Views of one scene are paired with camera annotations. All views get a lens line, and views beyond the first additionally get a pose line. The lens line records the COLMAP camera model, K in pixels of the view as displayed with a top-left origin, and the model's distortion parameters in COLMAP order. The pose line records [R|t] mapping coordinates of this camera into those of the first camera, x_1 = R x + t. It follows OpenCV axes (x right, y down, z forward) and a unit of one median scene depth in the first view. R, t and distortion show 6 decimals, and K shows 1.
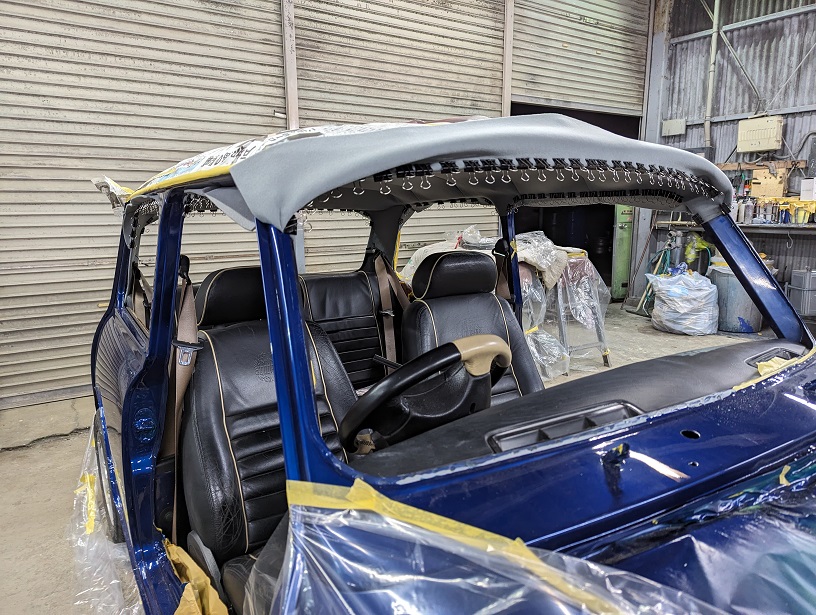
lens RADIAL K [[589.0, 0, 401.6], [0, 589.0, 309.2], [0, 0, 1]] dist [0.072083, -0.070663]
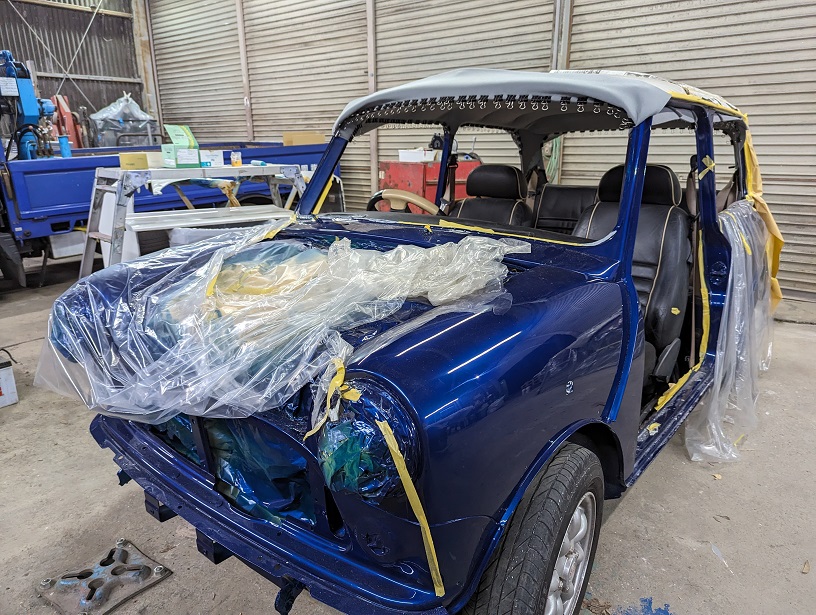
lens RADIAL K [[591.7, 0, 391.2], [0, 591.7, 320.1], [0, 0, 1]] dist [0.063088, -0.063069]
pose [[0.253251, 0.284269, -0.924692, 0.630035], [-0.160859, 0.954919, 0.249506, -0.010362], [0.953933, 0.085557, 0.287562, 0.118748]]
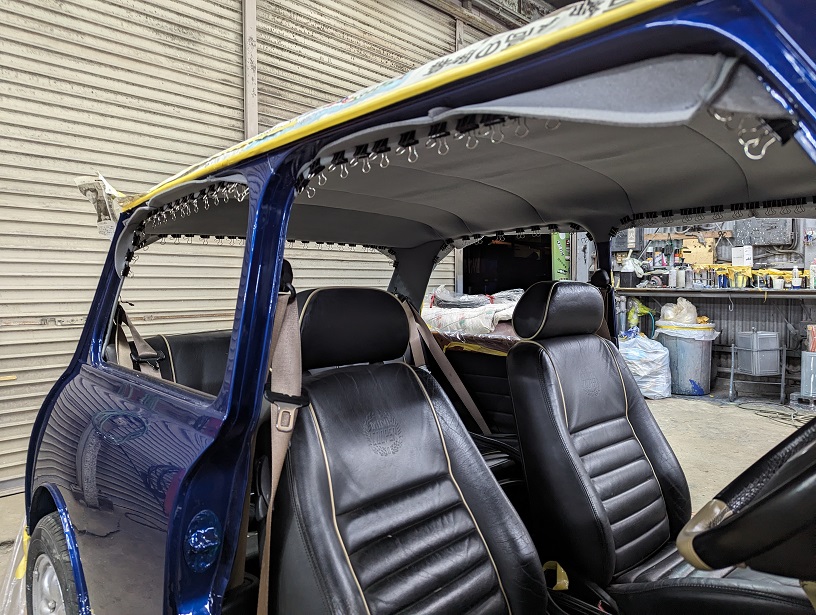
lens RADIAL K [[587.8, 0, 410.8], [0, 587.8, 289.6], [0, 0, 1]] dist [0.073291, -0.061738]
pose [[0.981830, 0.004319, 0.189716, -0.132993], [0.026934, 0.986448, -0.161849, 0.019545], [-0.187844, 0.164018, 0.968407, 0.132498]]
